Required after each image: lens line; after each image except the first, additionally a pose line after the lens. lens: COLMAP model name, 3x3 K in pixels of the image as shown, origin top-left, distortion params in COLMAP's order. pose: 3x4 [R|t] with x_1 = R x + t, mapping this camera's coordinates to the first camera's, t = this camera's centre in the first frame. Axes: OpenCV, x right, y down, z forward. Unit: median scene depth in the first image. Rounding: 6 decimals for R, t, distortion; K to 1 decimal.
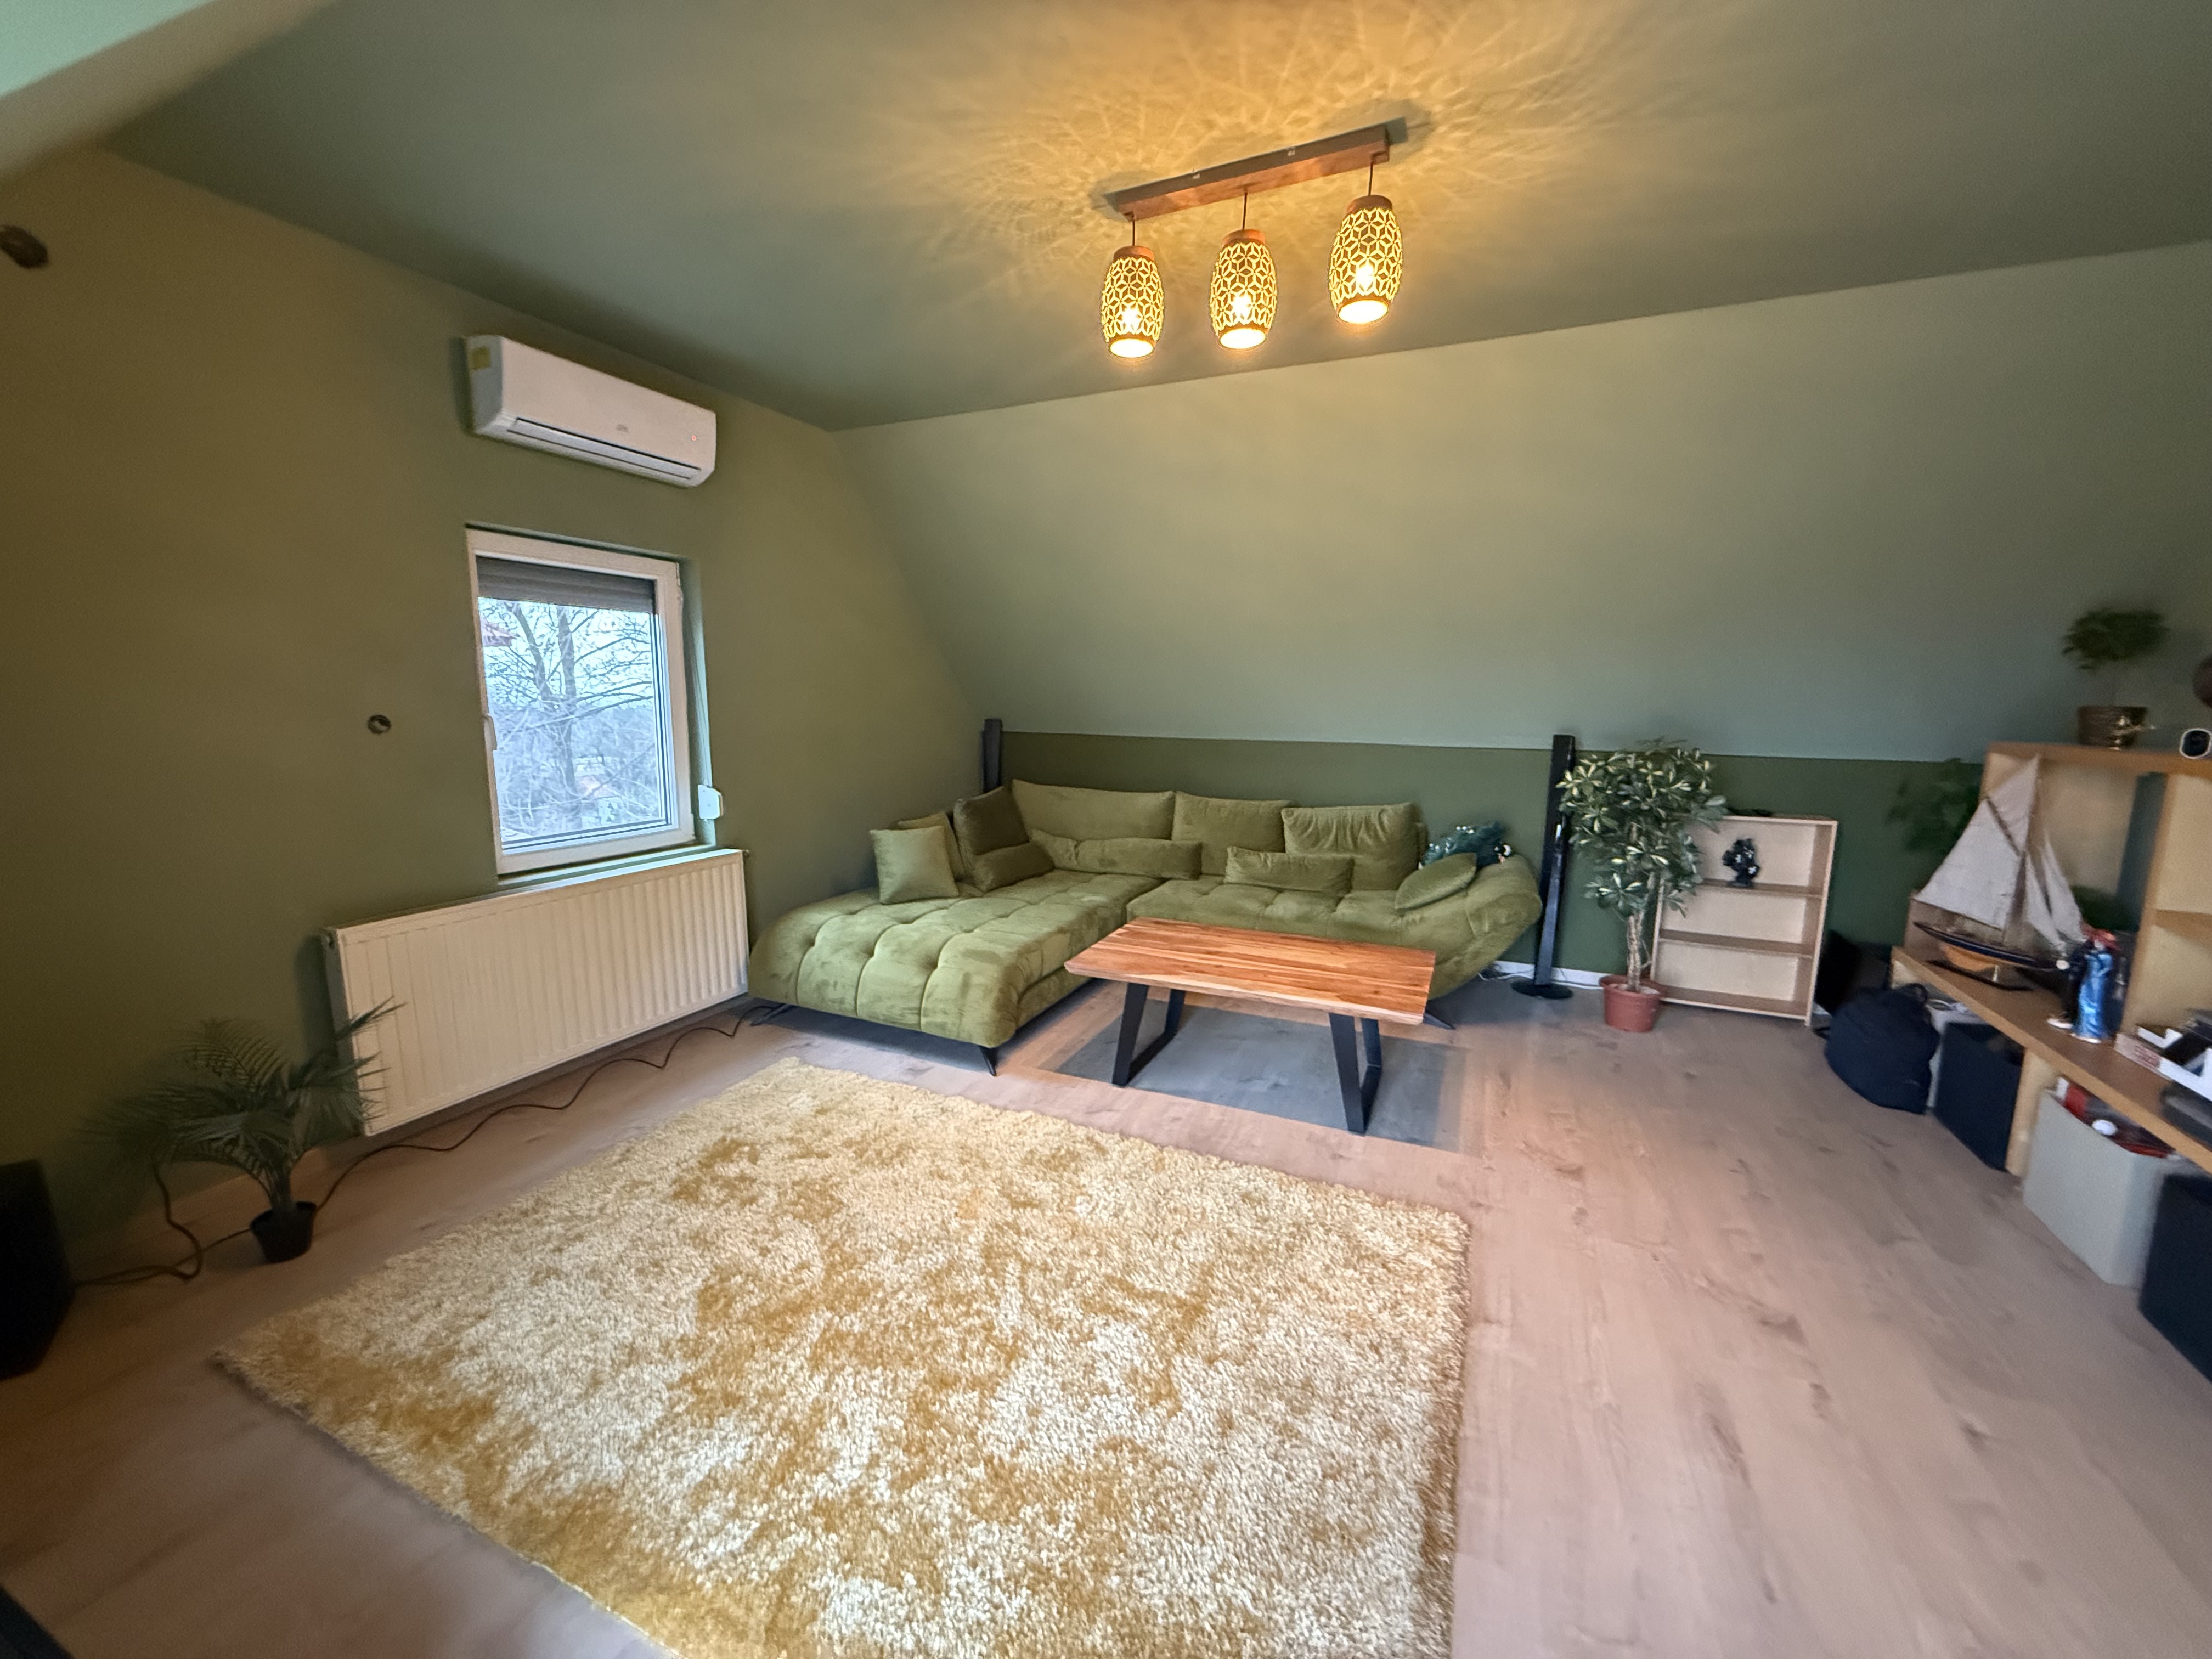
lens RADIAL K [[881.5, 0, 1097.8], [0, 881.5, 825.4], [0, 0, 1]] dist [-0.002660, 0.000449]
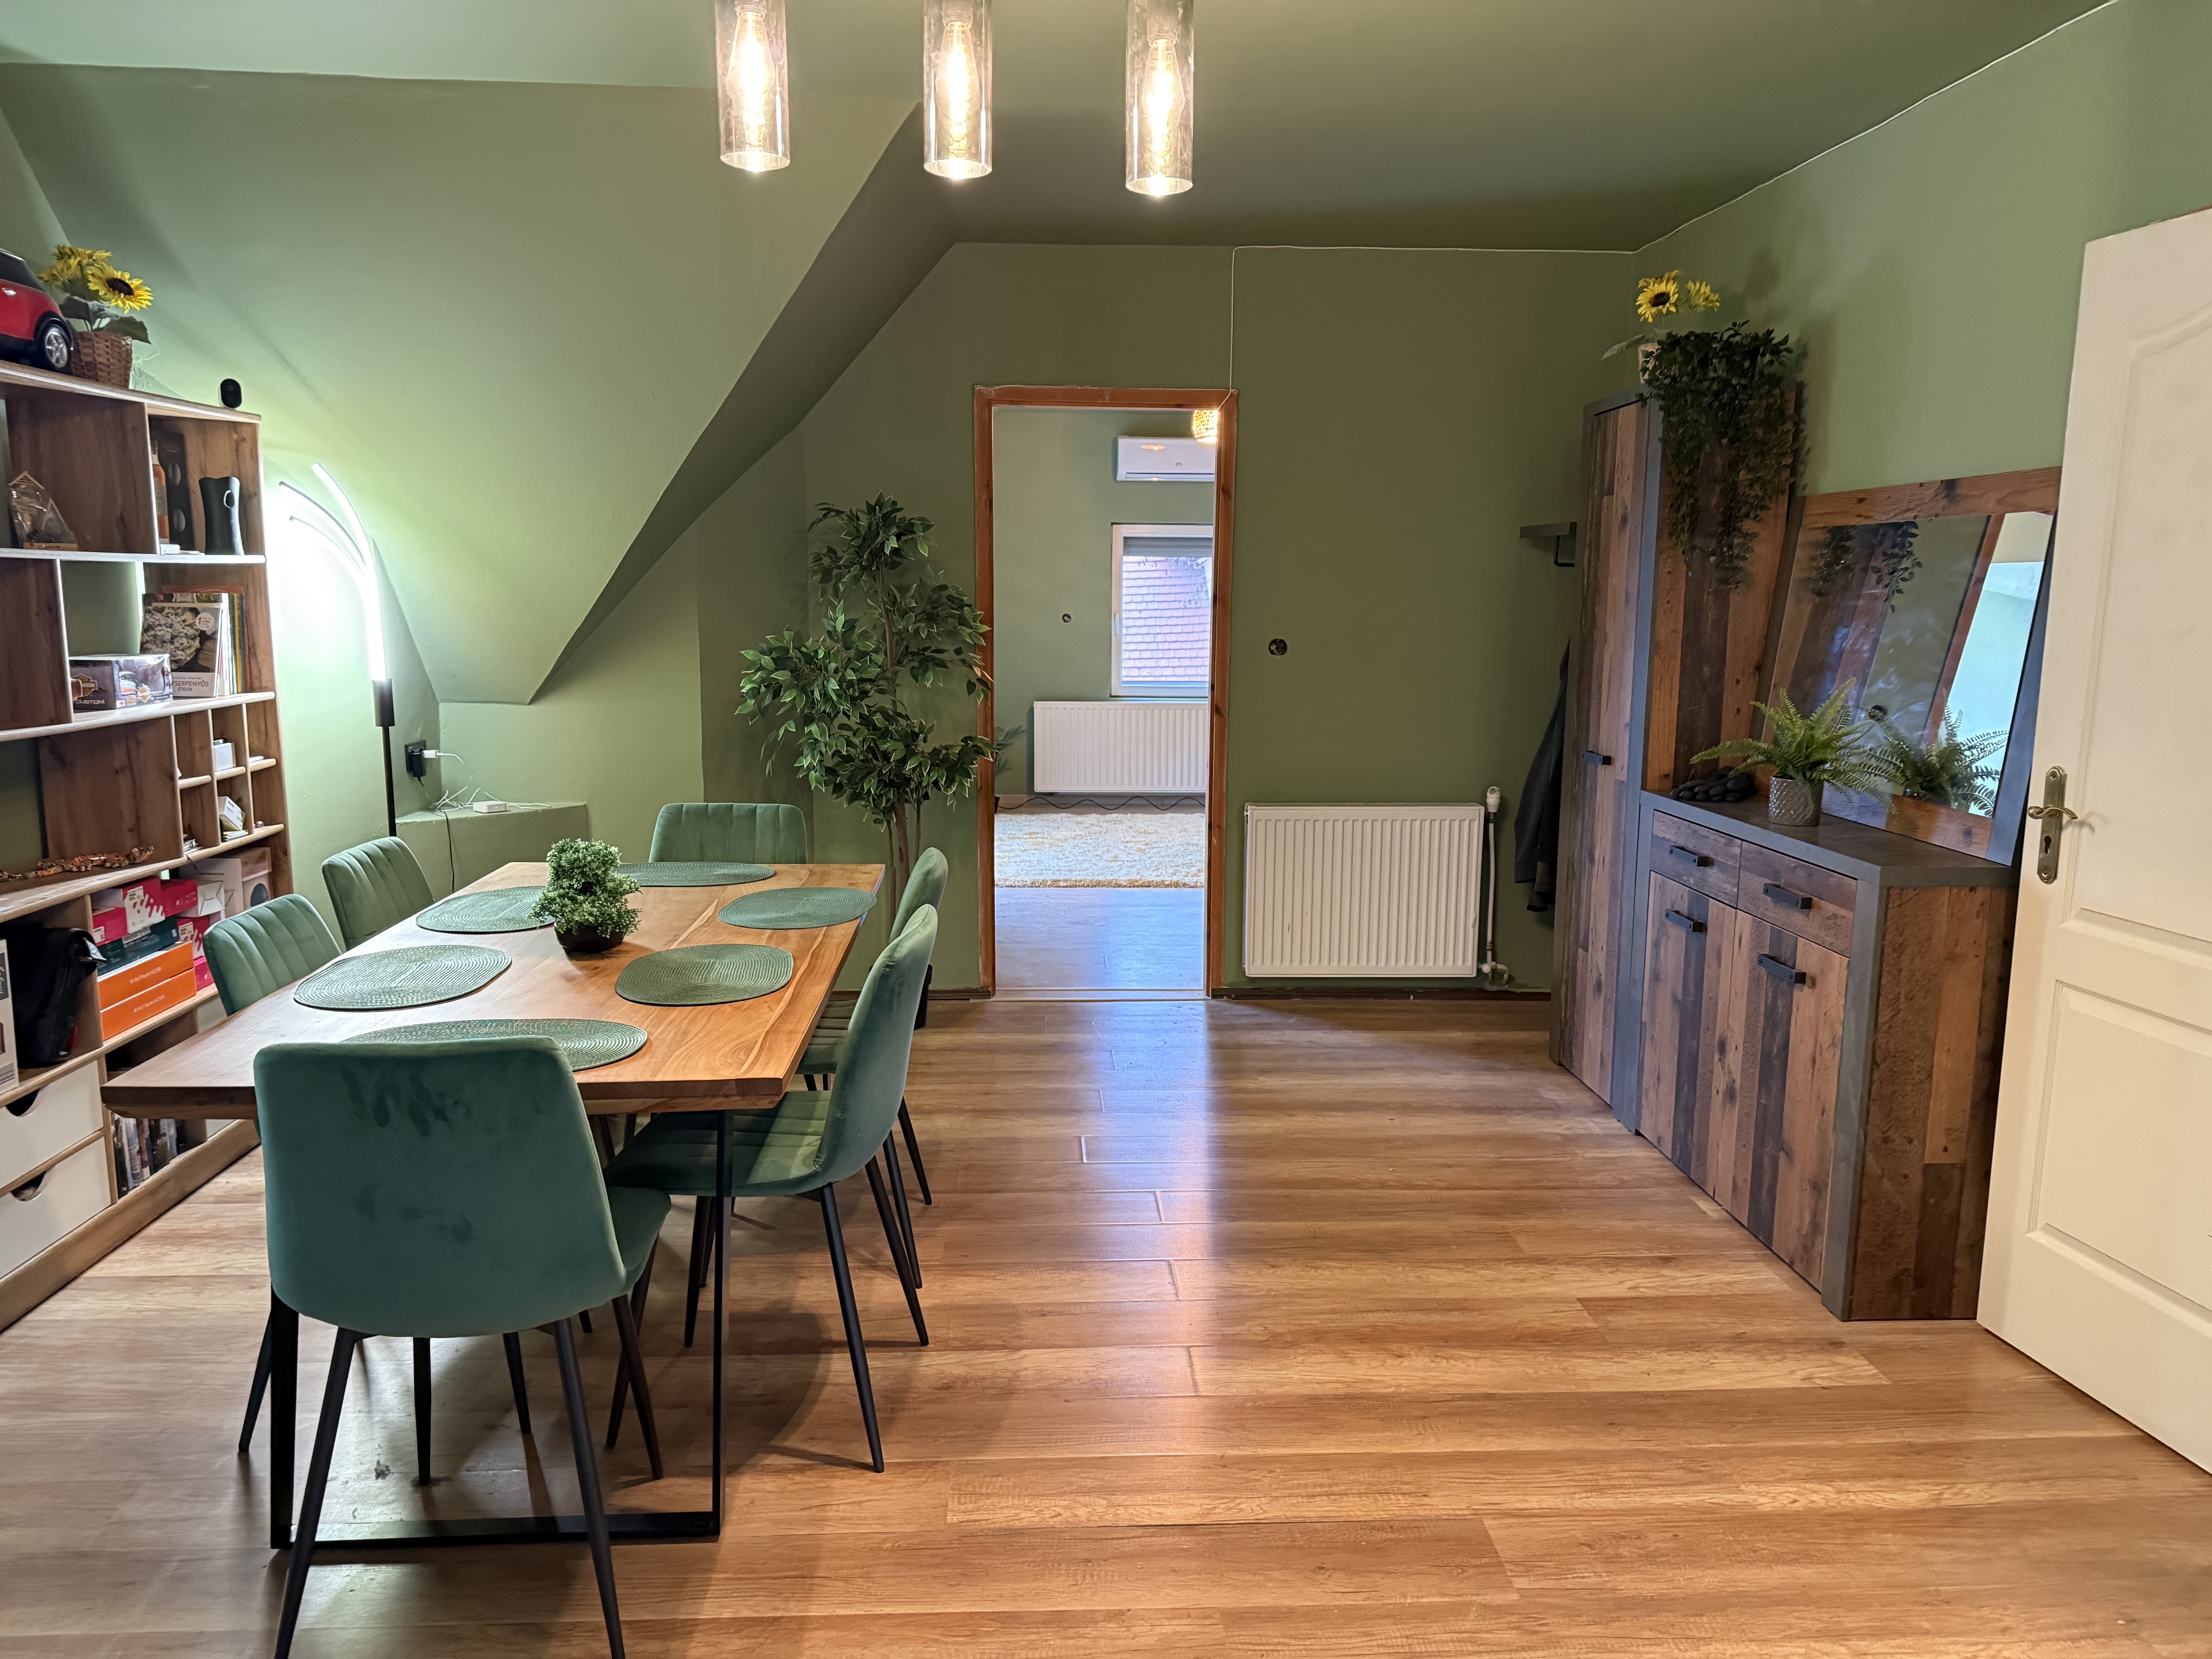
lens RADIAL K [[1544.2, 0, 1117.7], [0, 1544.2, 831.2], [0, 0, 1]] dist [0.070075, -0.083990]
pose [[0.468275, 0.130108, -0.873951, 2.376665], [-0.134710, 0.988049, 0.074915, 0.097253], [0.873254, 0.082649, 0.480205, -0.643589]]
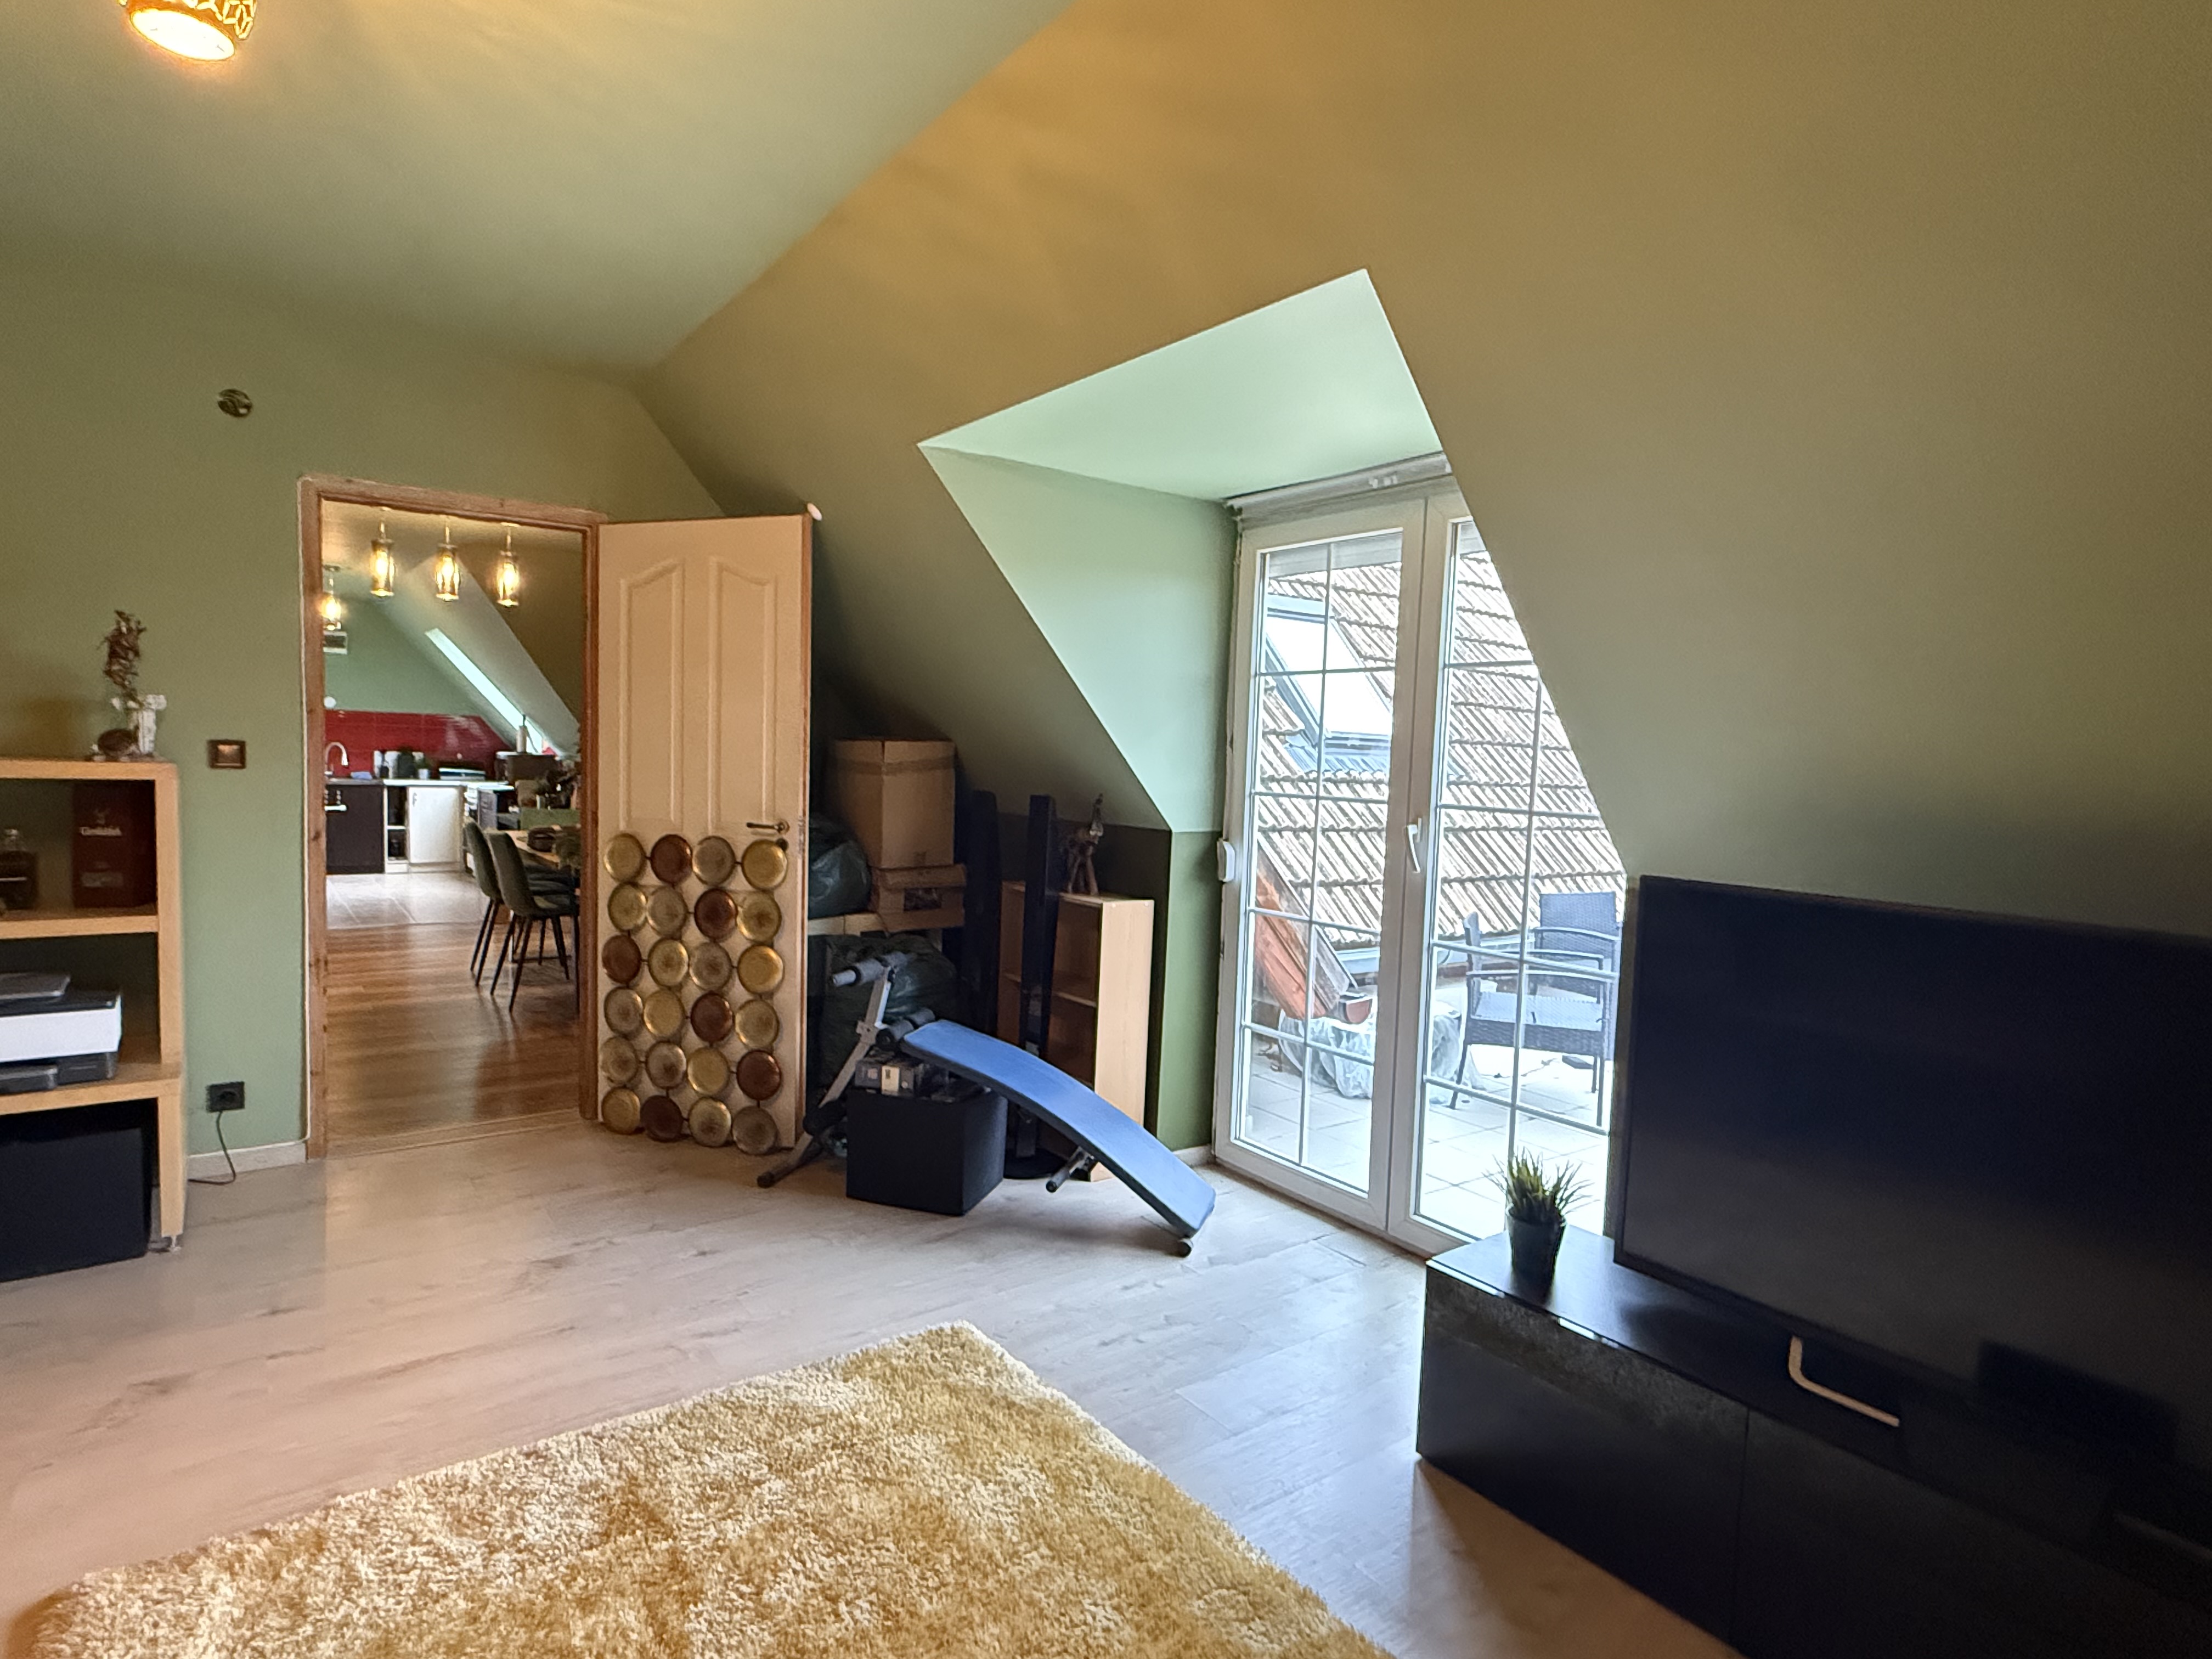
lens RADIAL K [[1167.7, 0, 1109.5], [0, 1167.7, 834.1], [0, 0, 1]] dist [-0.004549, -0.002513]
pose [[-0.883057, -0.078379, 0.462673, -0.393090], [0.019964, 0.978785, 0.203914, -0.142860], [-0.468840, 0.189305, -0.862759, 0.932598]]
